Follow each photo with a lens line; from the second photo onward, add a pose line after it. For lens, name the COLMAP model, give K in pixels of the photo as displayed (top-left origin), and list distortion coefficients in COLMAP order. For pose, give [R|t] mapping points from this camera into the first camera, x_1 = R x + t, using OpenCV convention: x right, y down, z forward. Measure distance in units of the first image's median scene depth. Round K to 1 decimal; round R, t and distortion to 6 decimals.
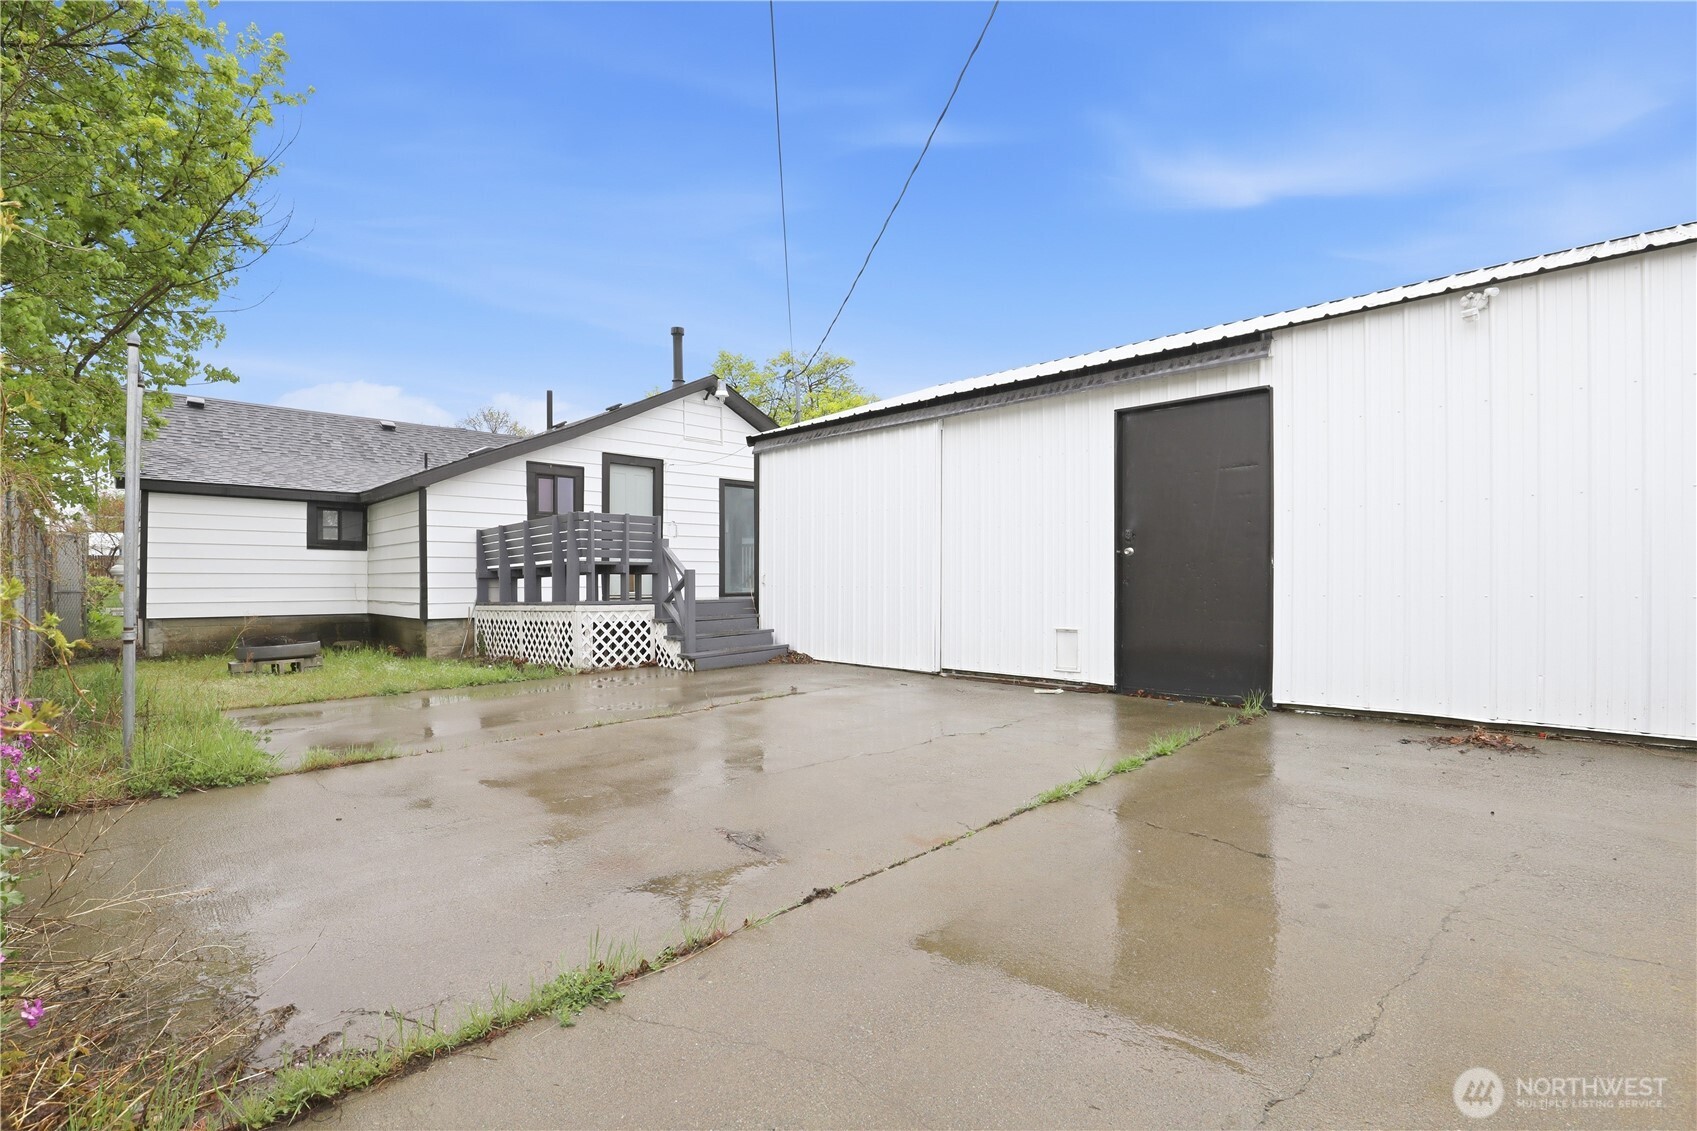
lens RADIAL K [[775.3, 0, 845.6], [0, 775.3, 567.5], [0, 0, 1]] dist [-0.001709, -0.000125]
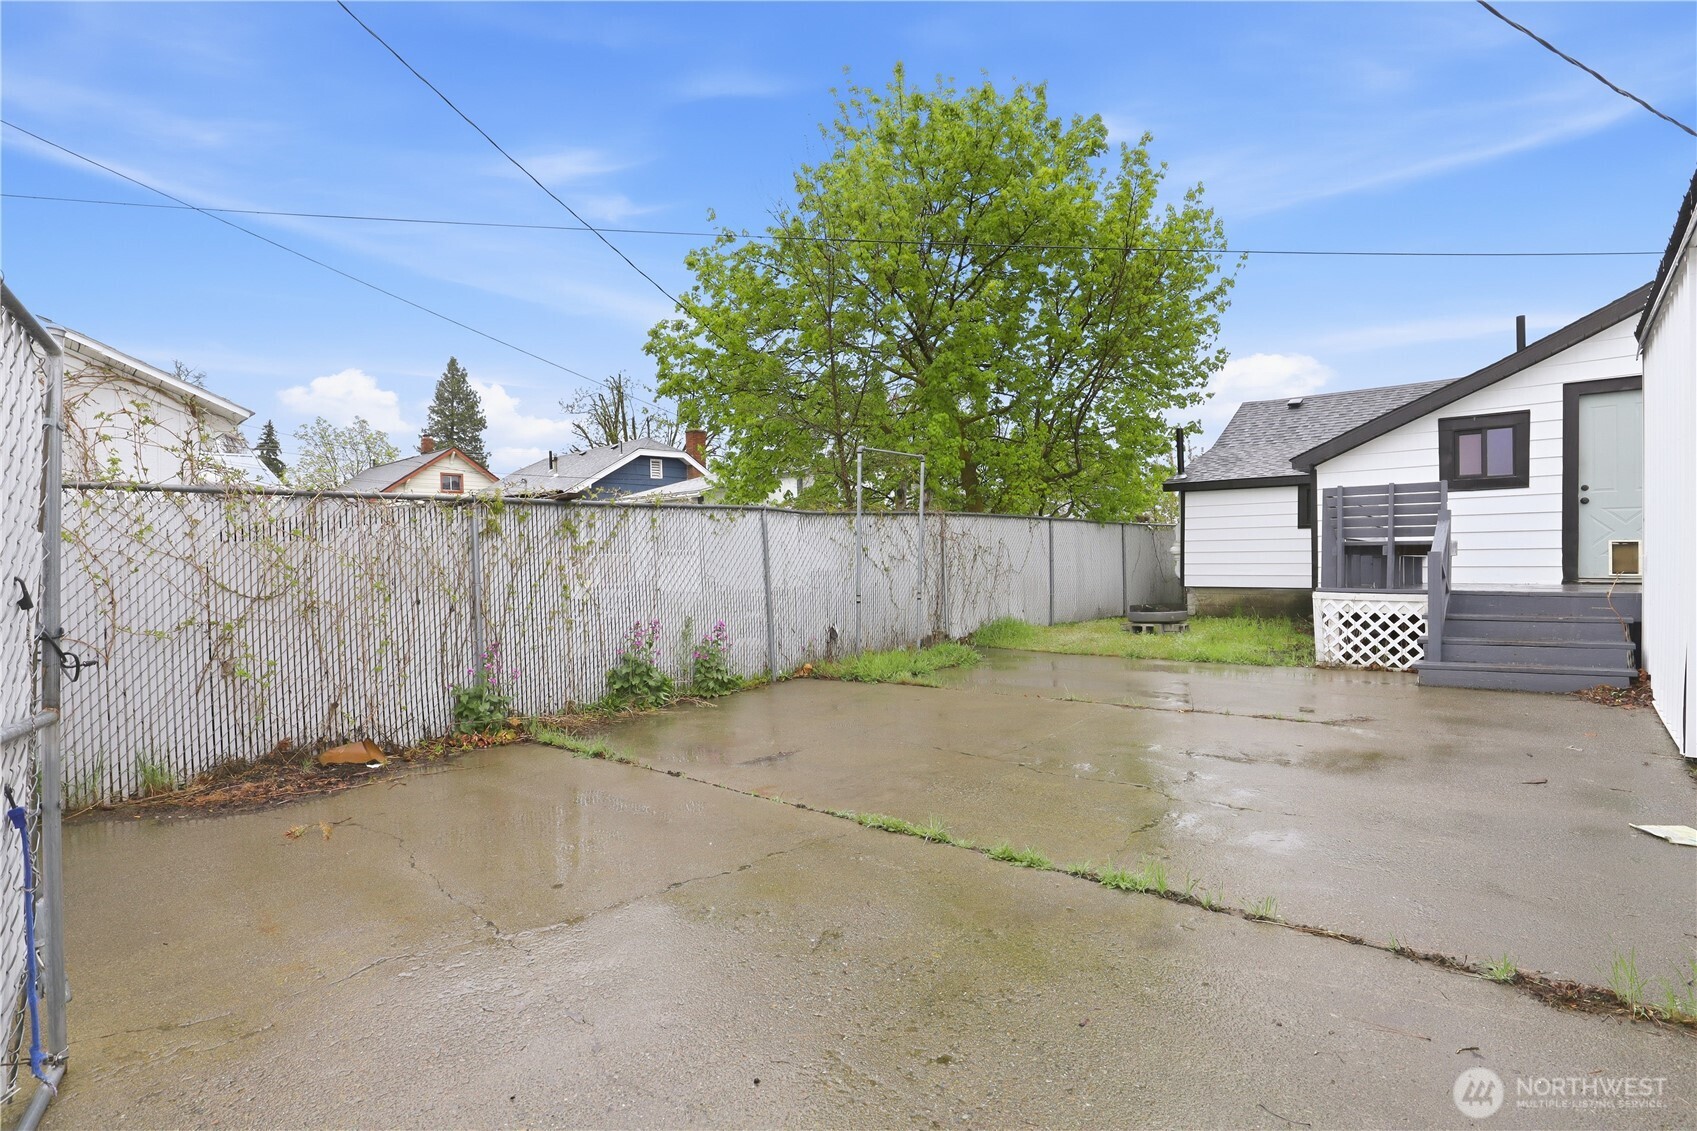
lens RADIAL K [[775.3, 0, 848.5], [0, 775.3, 563.9], [0, 0, 1]] dist [-0.001709, -0.000125]
pose [[0.125780, 0.011104, -0.991996, 0.475594], [0.029053, 0.999467, 0.014872, -0.013024], [0.991633, -0.030691, 0.125390, 0.335390]]
